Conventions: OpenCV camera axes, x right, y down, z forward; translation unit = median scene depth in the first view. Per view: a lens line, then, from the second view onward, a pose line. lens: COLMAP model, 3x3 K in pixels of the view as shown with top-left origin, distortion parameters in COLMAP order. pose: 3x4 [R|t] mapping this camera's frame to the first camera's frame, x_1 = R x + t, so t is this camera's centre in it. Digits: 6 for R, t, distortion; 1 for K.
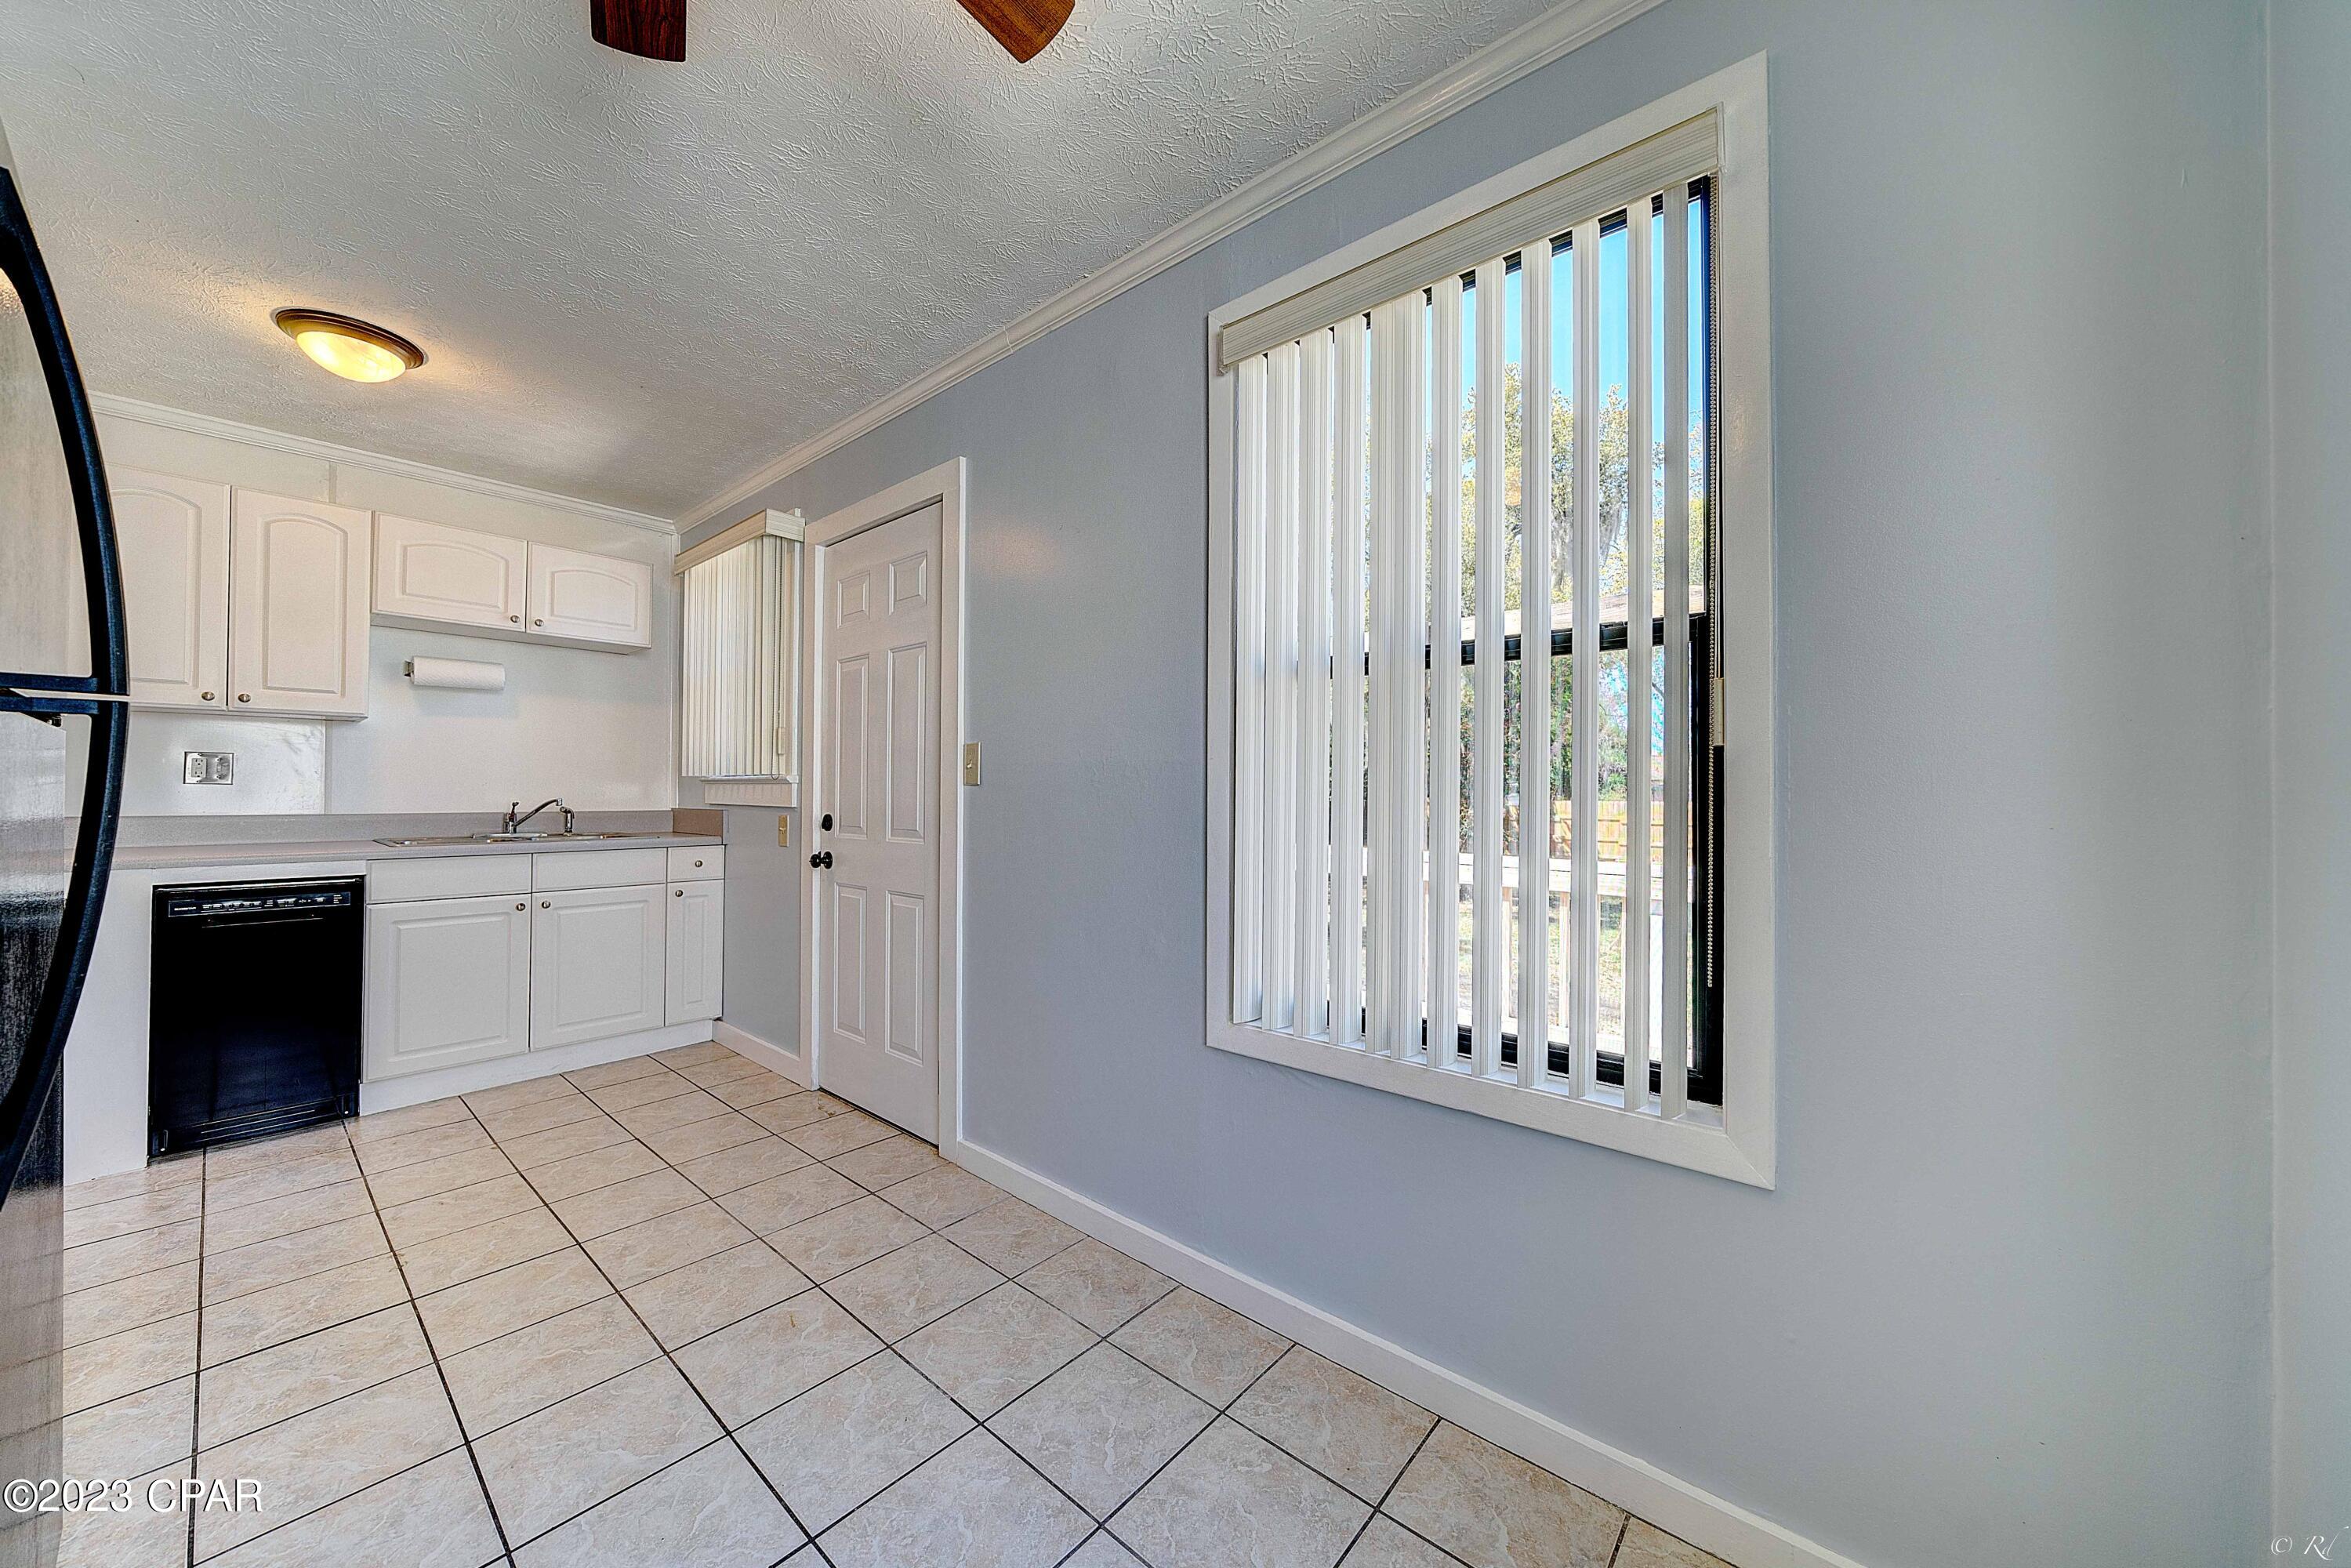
lens RADIAL K [[821.6, 0, 1173.6], [0, 821.6, 785.4], [0, 0, 1]] dist [-0.004160, -0.000081]
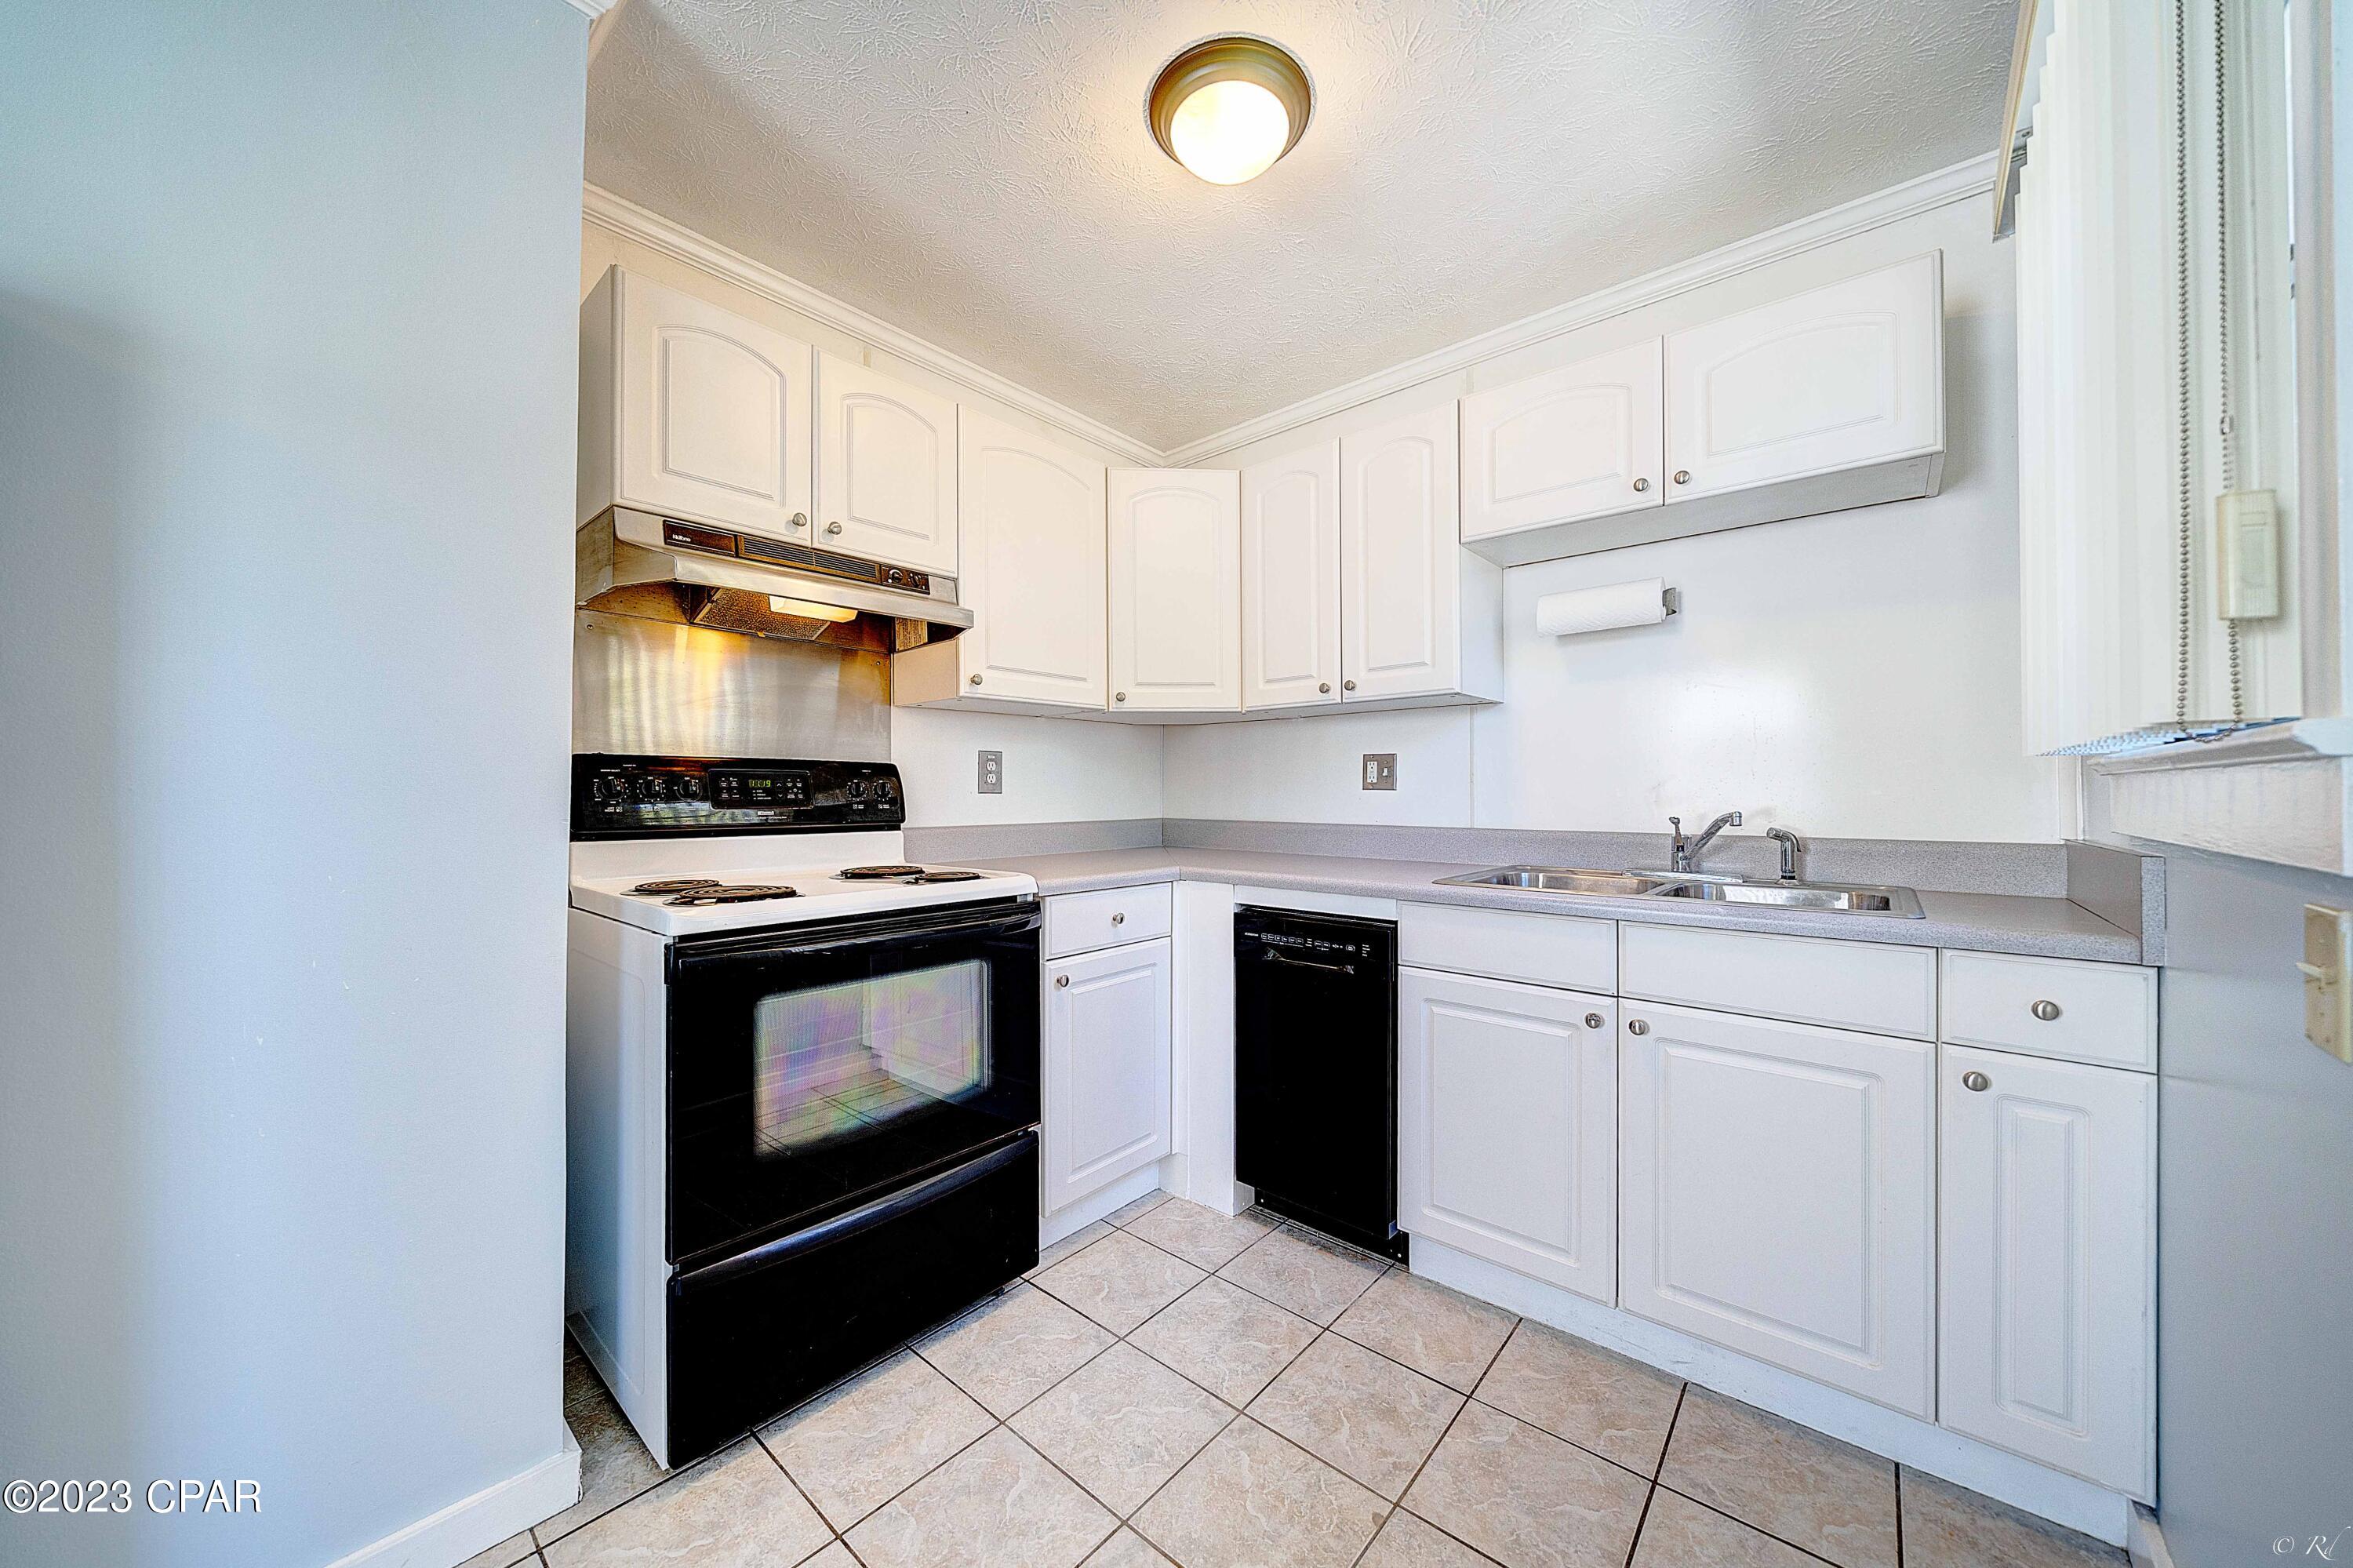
lens RADIAL K [[822.3, 0, 1174.6], [0, 822.3, 785.4], [0, 0, 1]] dist [-0.004160, -0.000081]
pose [[-0.001220, -0.012697, -0.999919, -0.294754], [0.009477, 0.999874, -0.012708, 0.003530], [0.999954, -0.009491, -0.001100, 0.794228]]
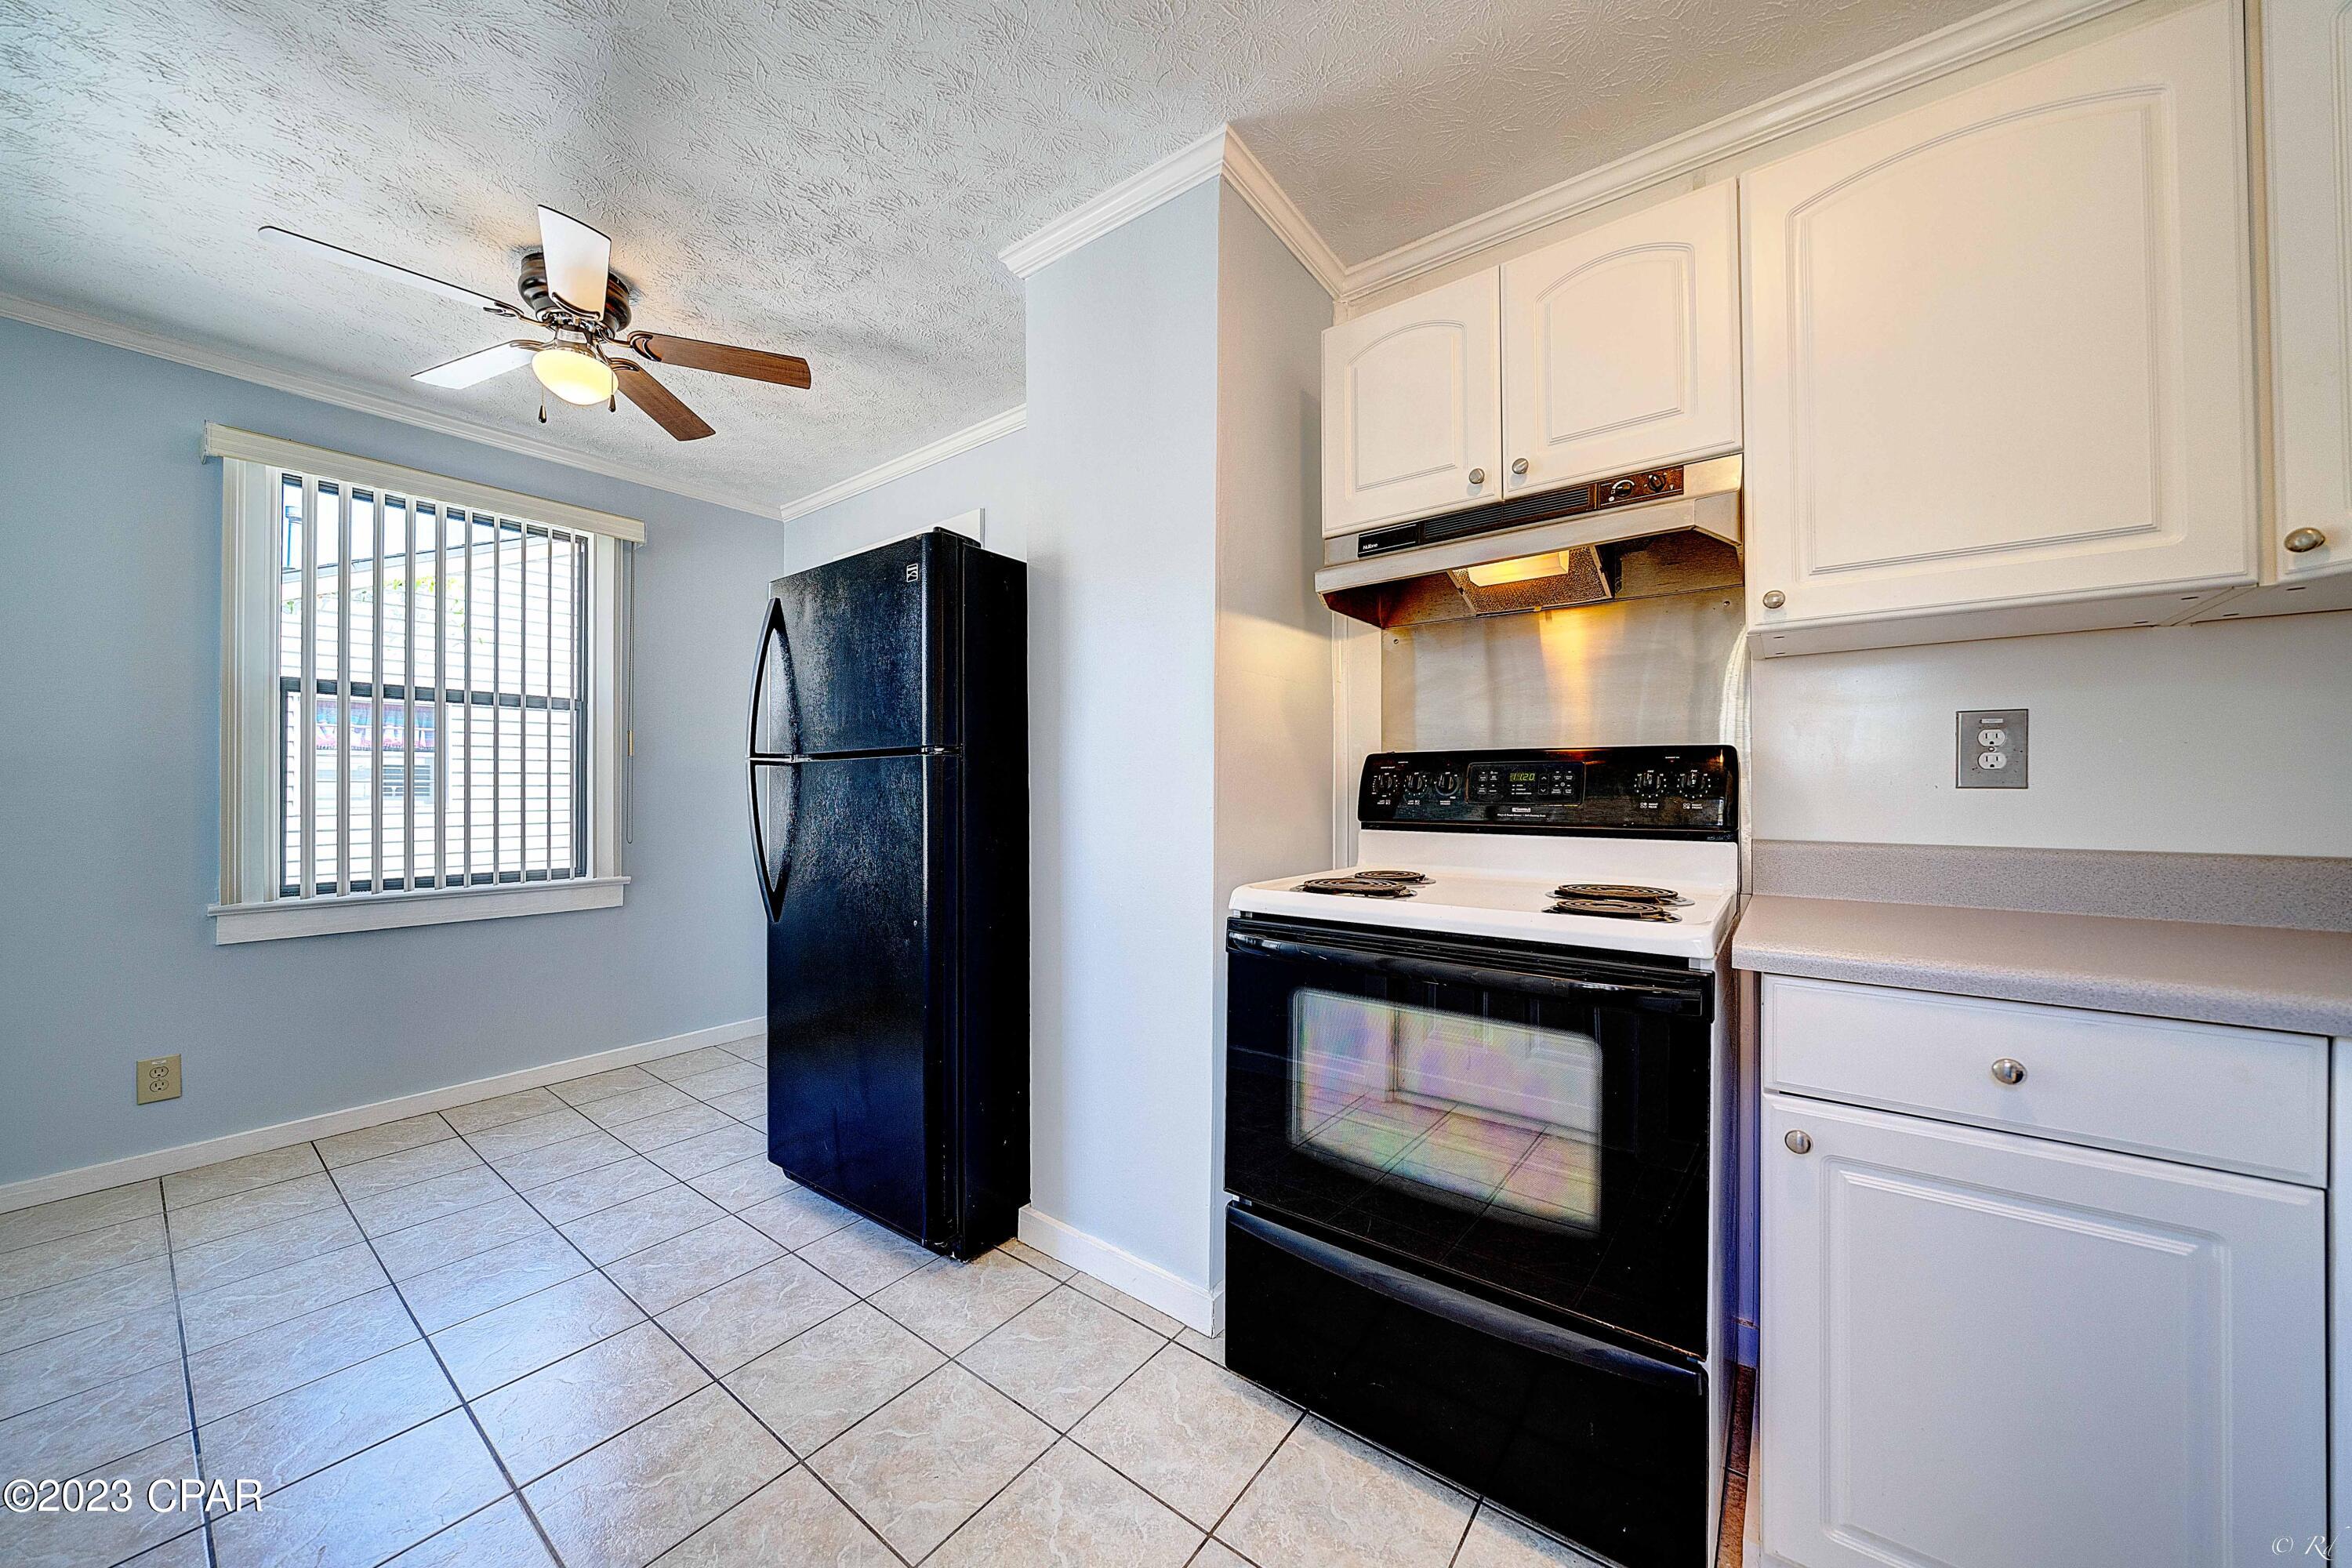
lens RADIAL K [[821.9, 0, 1174.1], [0, 821.9, 785.4], [0, 0, 1]] dist [-0.004160, -0.000081]
pose [[-0.998084, -0.003830, -0.061747, -0.685040], [-0.003067, 0.999918, -0.012446, 0.004694], [0.061789, -0.012233, -0.998014, 1.045515]]
